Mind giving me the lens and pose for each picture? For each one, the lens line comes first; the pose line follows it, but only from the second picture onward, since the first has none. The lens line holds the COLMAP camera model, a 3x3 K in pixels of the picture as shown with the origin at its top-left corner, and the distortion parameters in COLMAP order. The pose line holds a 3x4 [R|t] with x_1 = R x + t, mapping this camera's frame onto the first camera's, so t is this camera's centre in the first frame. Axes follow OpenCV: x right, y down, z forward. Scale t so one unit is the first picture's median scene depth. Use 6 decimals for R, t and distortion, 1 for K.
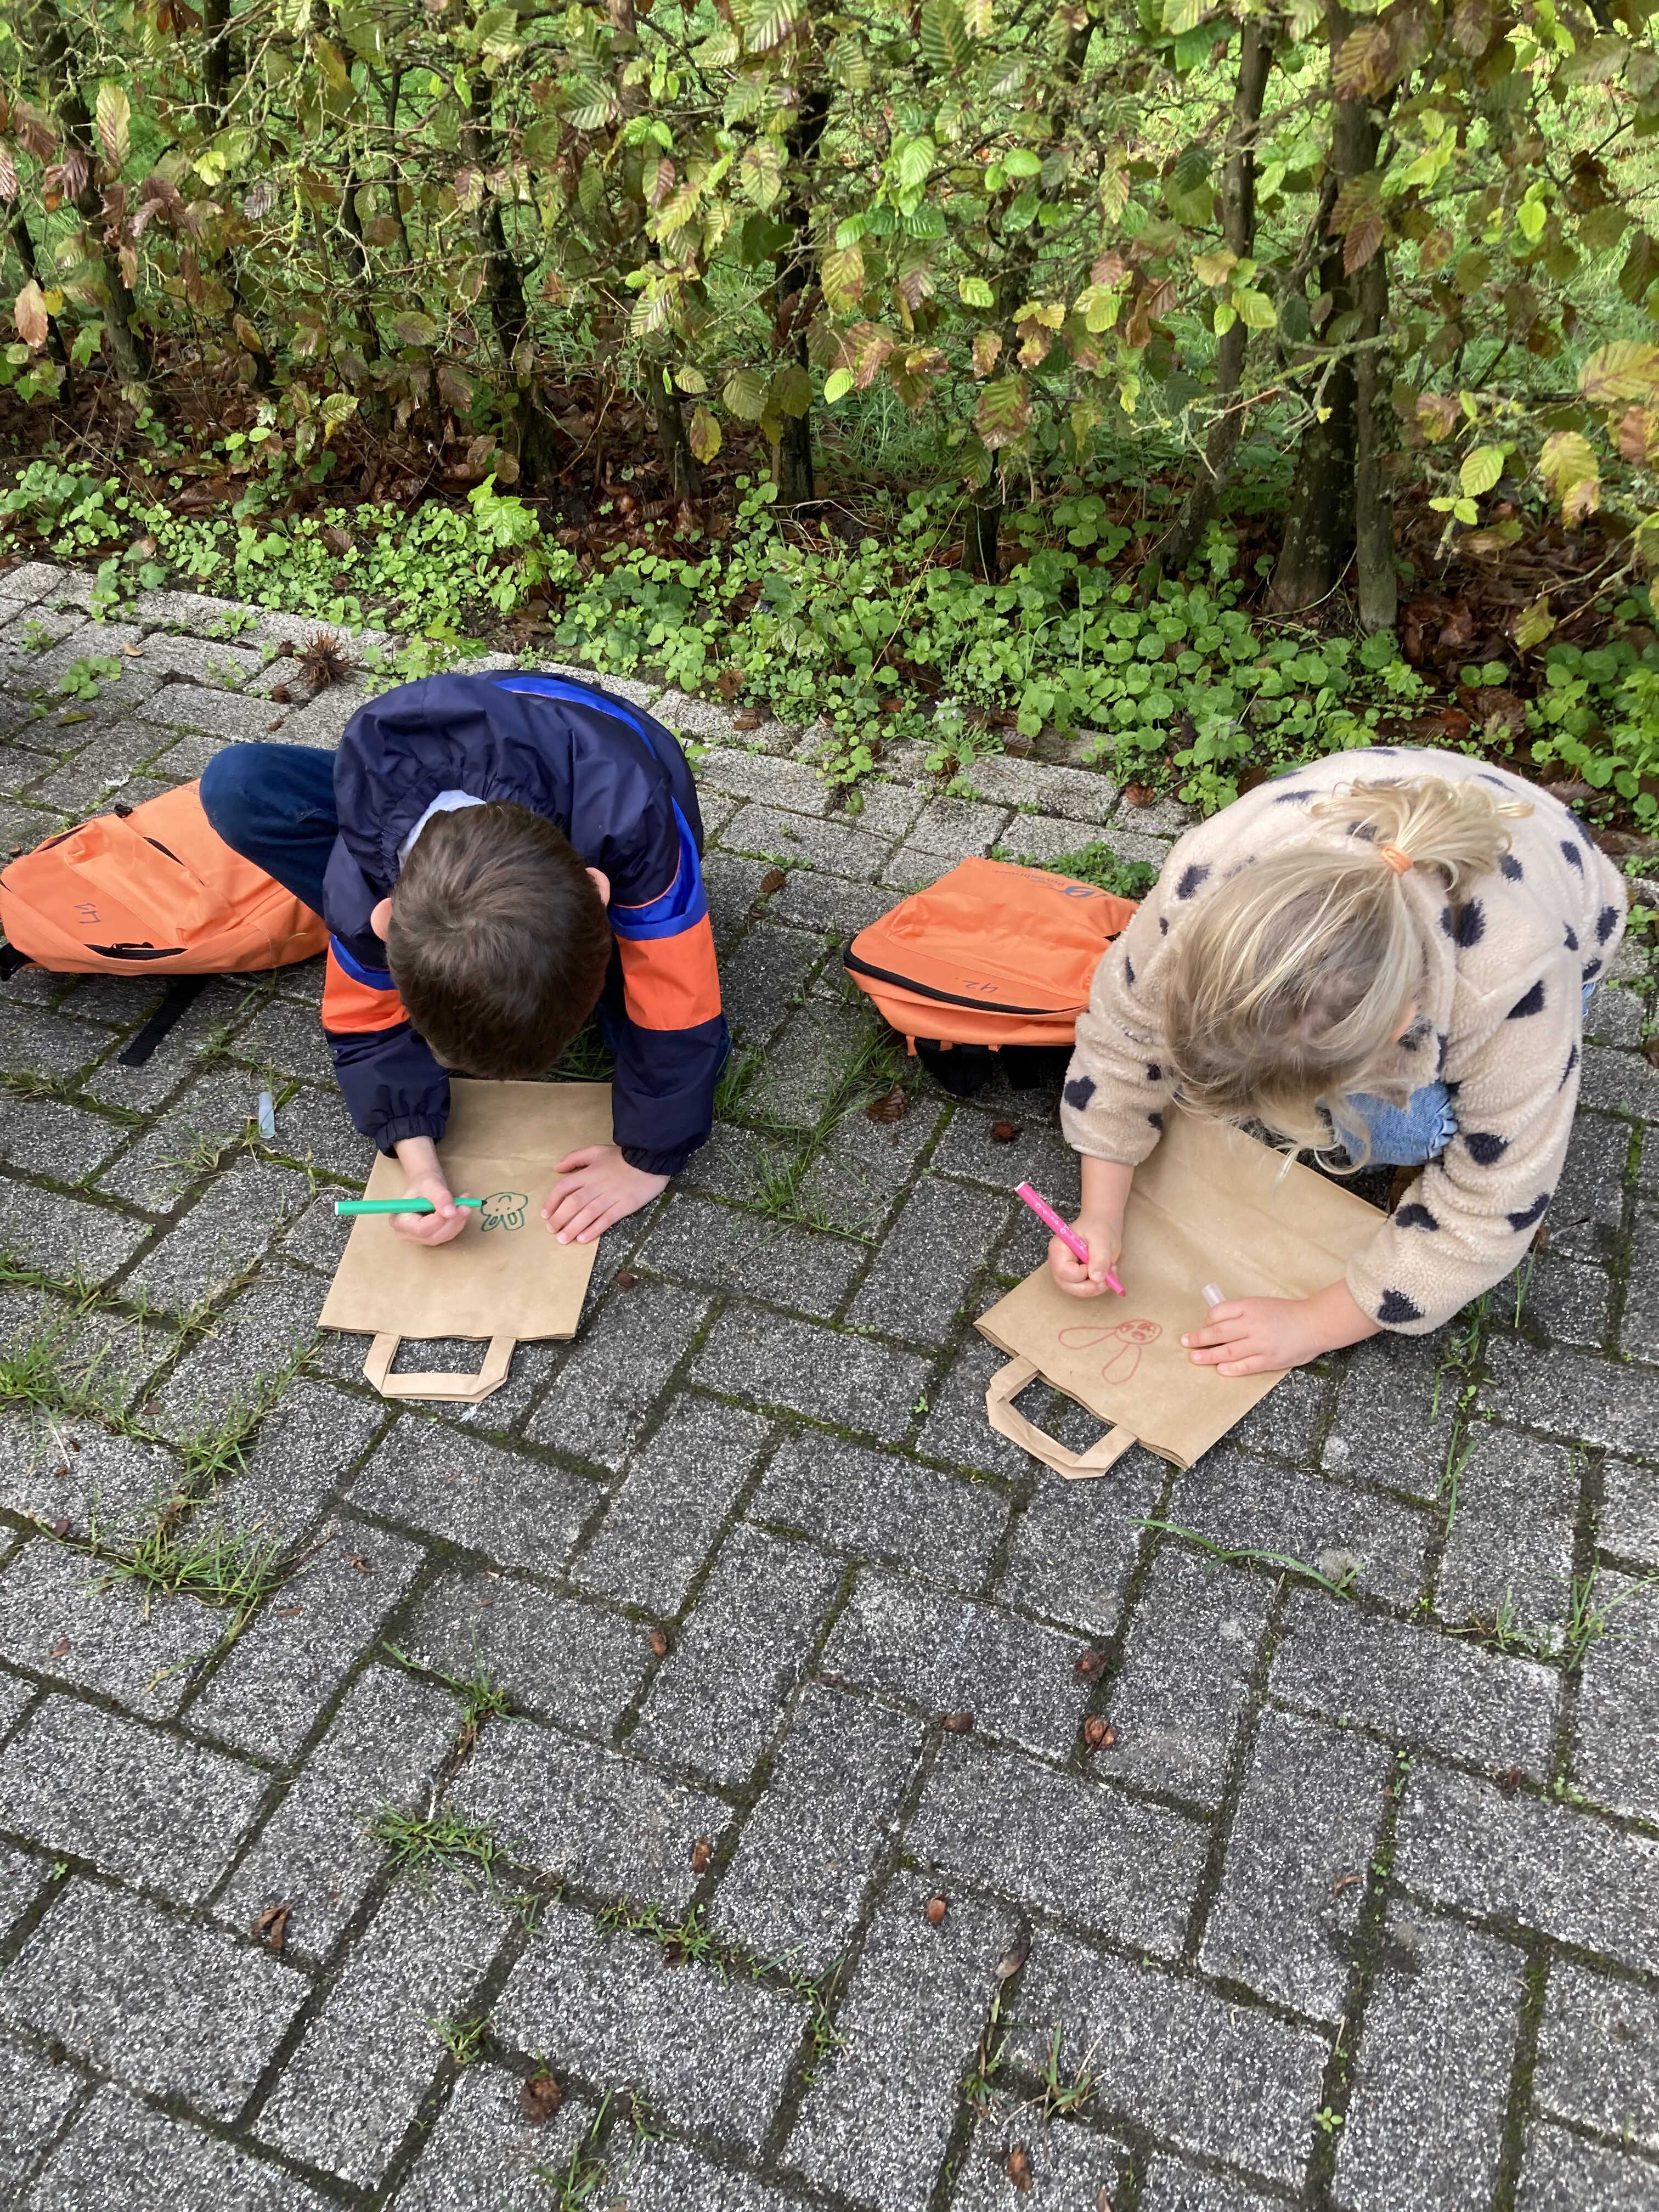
lens RADIAL K [[1807.2, 0, 832.6], [0, 1807.2, 1116.4], [0, 0, 1]] dist [0.013103, 0.003933]
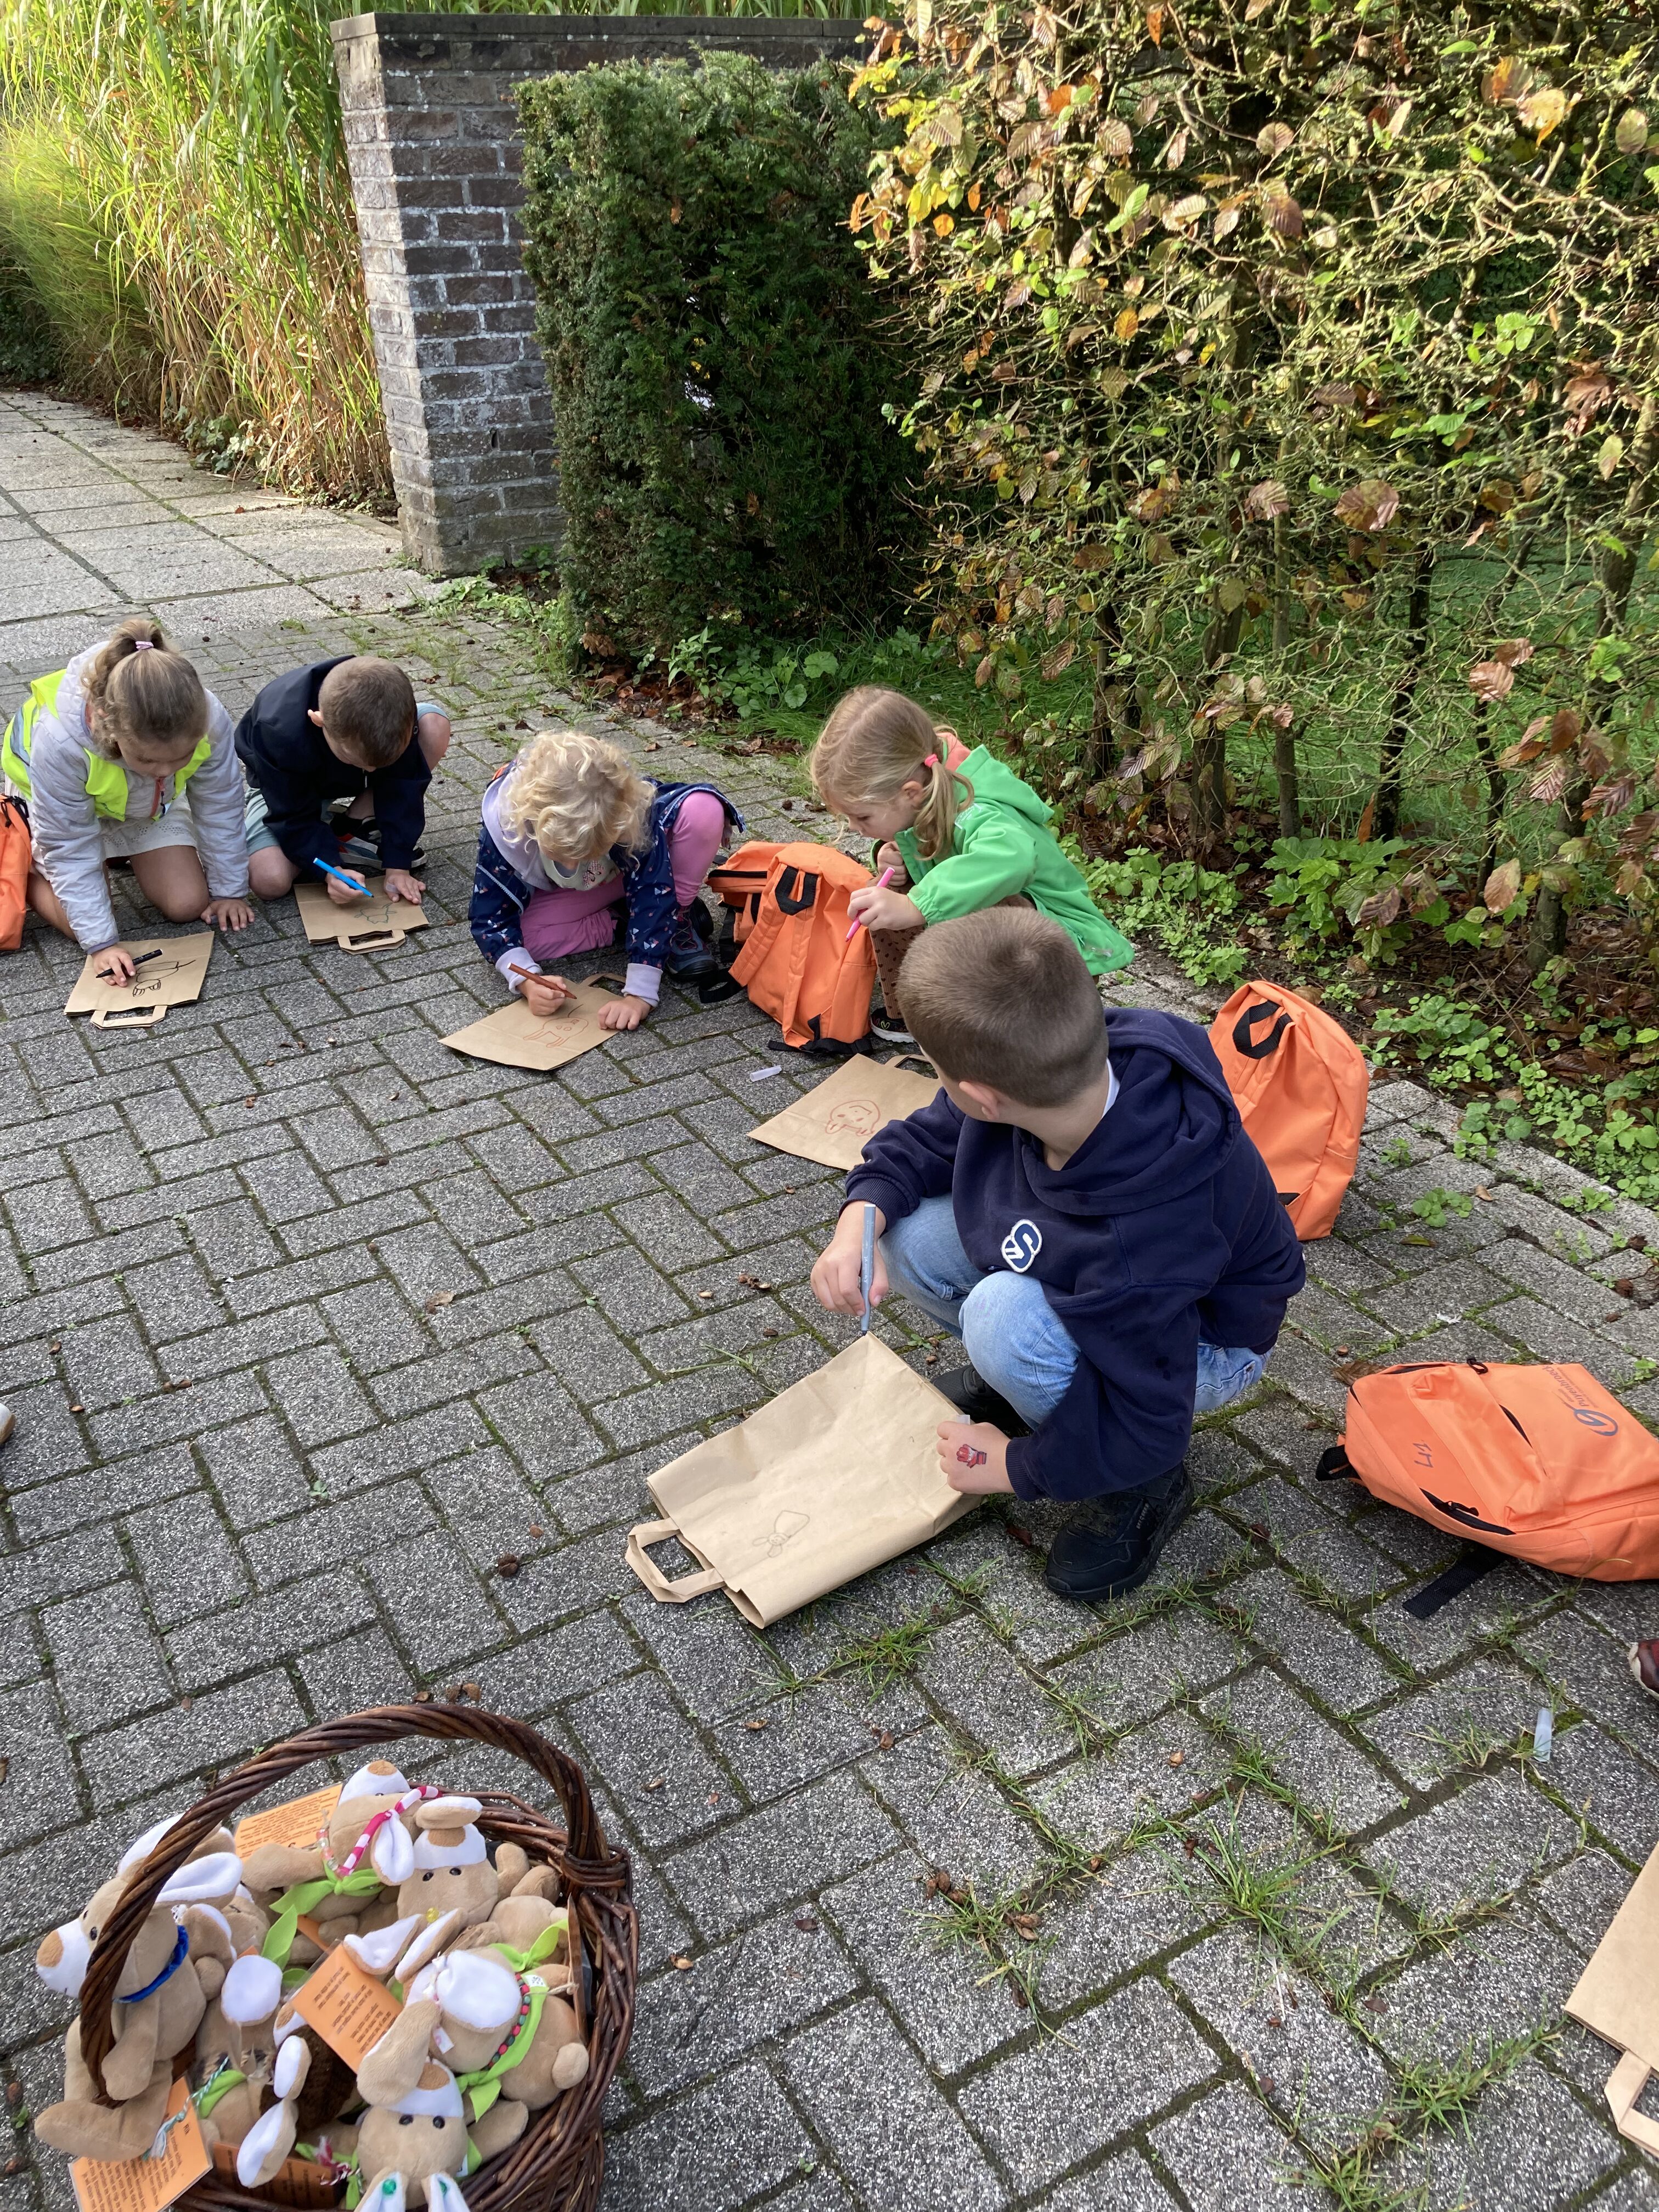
lens RADIAL K [[1807.2, 0, 833.3], [0, 1807.2, 1101.4], [0, 0, 1]] dist [0.013103, 0.003933]
pose [[0.801732, 0.299798, -0.517055, -0.227813], [-0.415835, 0.901185, -0.122260, -0.030330], [0.429309, 0.313029, 0.847175, -0.084041]]
